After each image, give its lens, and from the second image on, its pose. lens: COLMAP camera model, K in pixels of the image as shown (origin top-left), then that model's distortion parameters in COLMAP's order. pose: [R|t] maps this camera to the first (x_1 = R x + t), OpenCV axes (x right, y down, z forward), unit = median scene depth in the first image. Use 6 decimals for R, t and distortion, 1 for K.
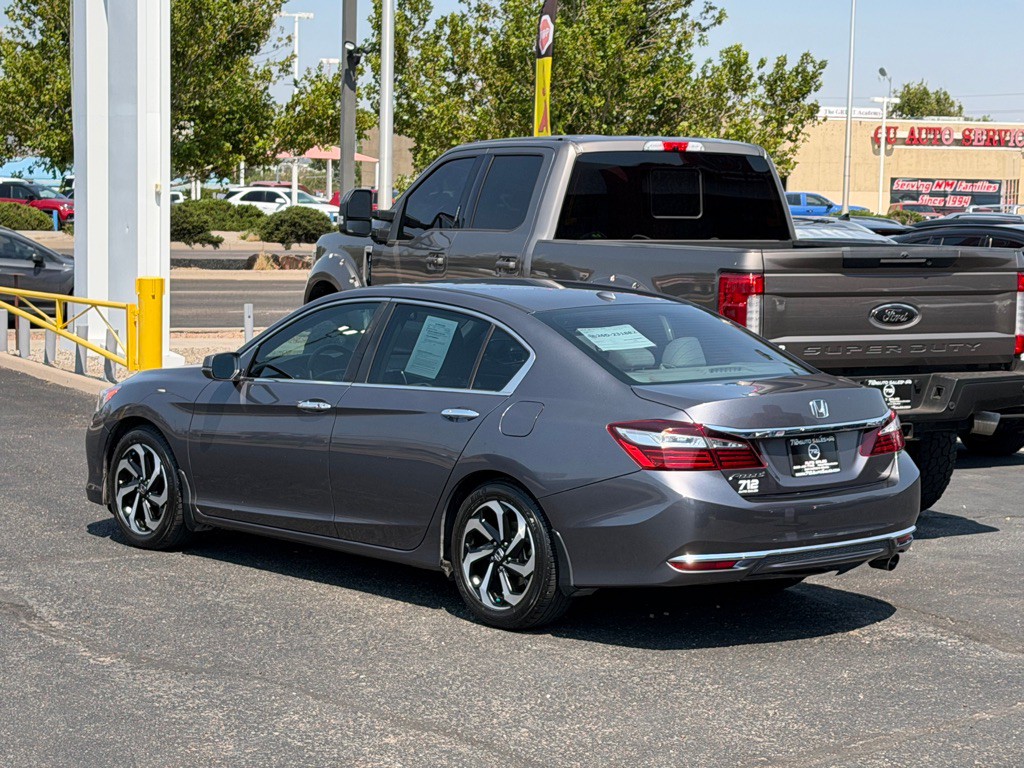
lens RADIAL K [[2283.4, 0, 517.5], [0, 2283.4, 386.6], [0, 0, 1]] dist [0.140714, 0.000000]
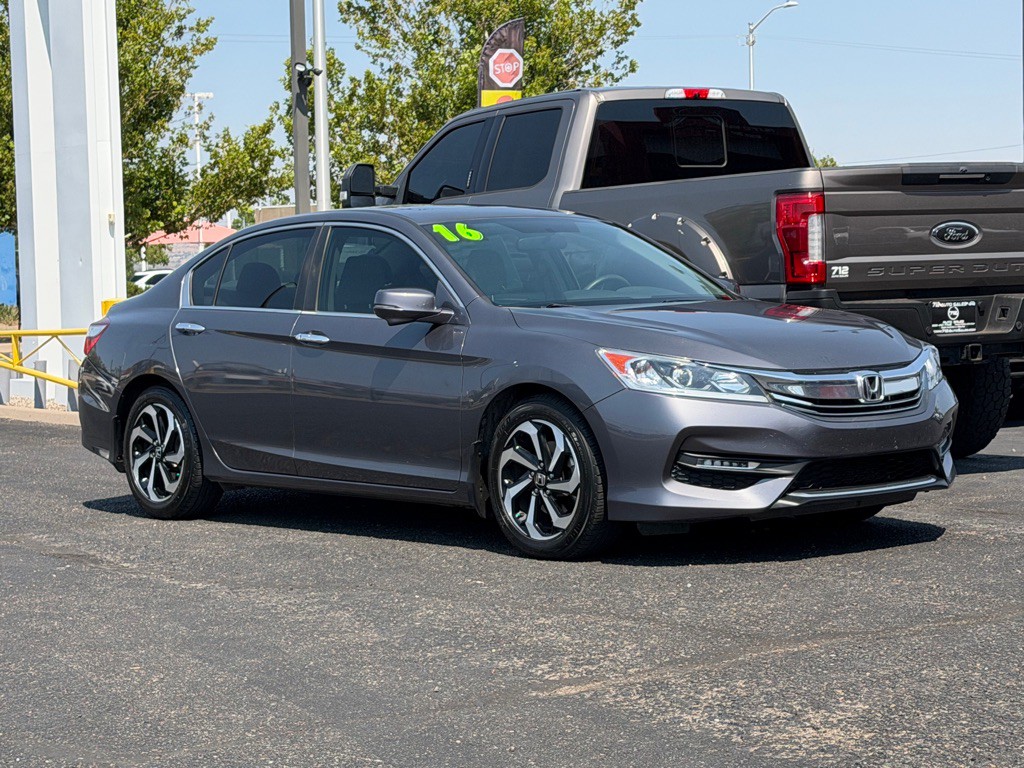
lens RADIAL K [[2283.4, 0, 514.4], [0, 2283.4, 378.5], [0, 0, 1]] dist [0.140714, 0.000000]
pose [[0.997772, -0.047809, 0.046532, -0.068098], [0.049792, 0.997858, -0.042431, 0.061057], [-0.044404, 0.044653, 0.998015, 0.047525]]
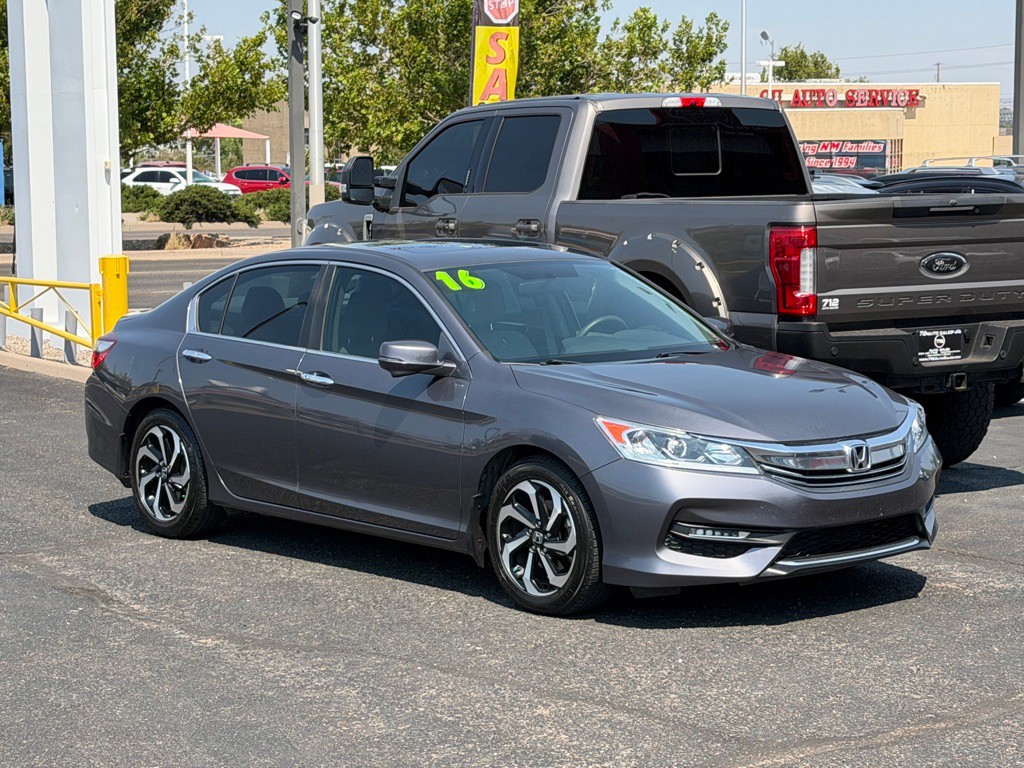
lens RADIAL K [[2283.4, 0, 508.9], [0, 2283.4, 386.0], [0, 0, 1]] dist [0.140714, 0.000000]
pose [[0.998214, -0.033983, 0.049139, -0.072444], [0.033426, 0.999368, 0.012100, 0.002856], [-0.049519, -0.010435, 0.998719, 0.021980]]
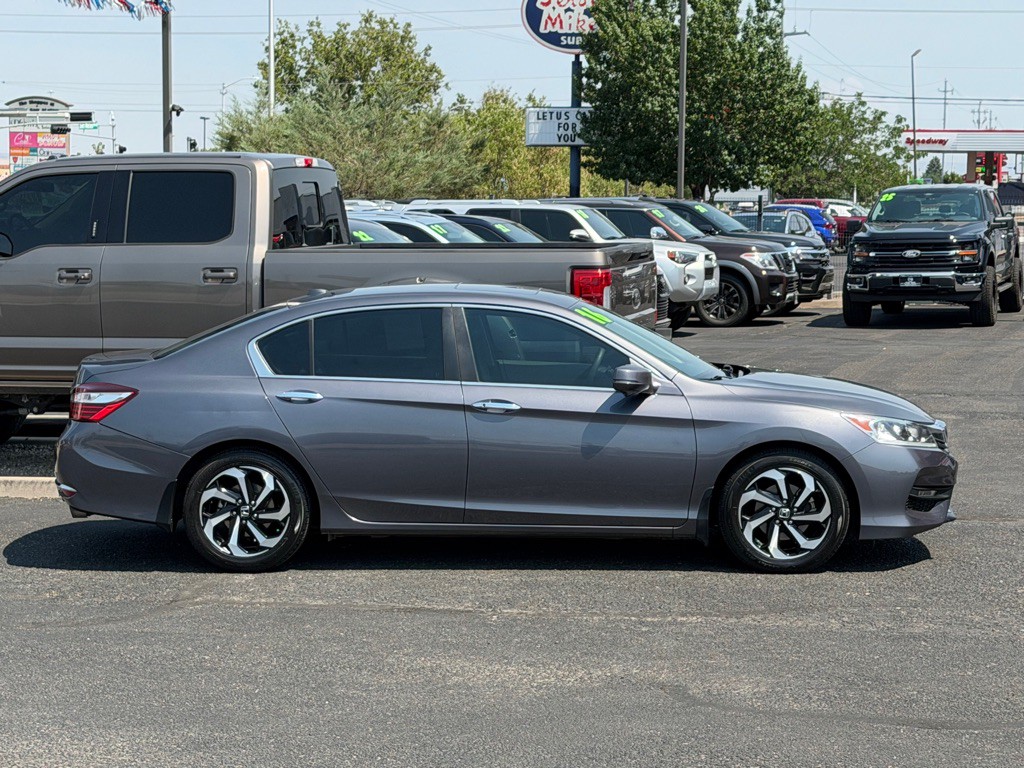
lens RADIAL K [[2283.4, 0, 505.9], [0, 2283.4, 381.6], [0, 0, 1]] dist [0.140714, 0.000000]
pose [[0.655718, -0.081268, 0.750619, -0.824173], [0.080353, 0.996055, 0.037646, -0.038344], [-0.750718, 0.035629, 0.659662, 0.228833]]
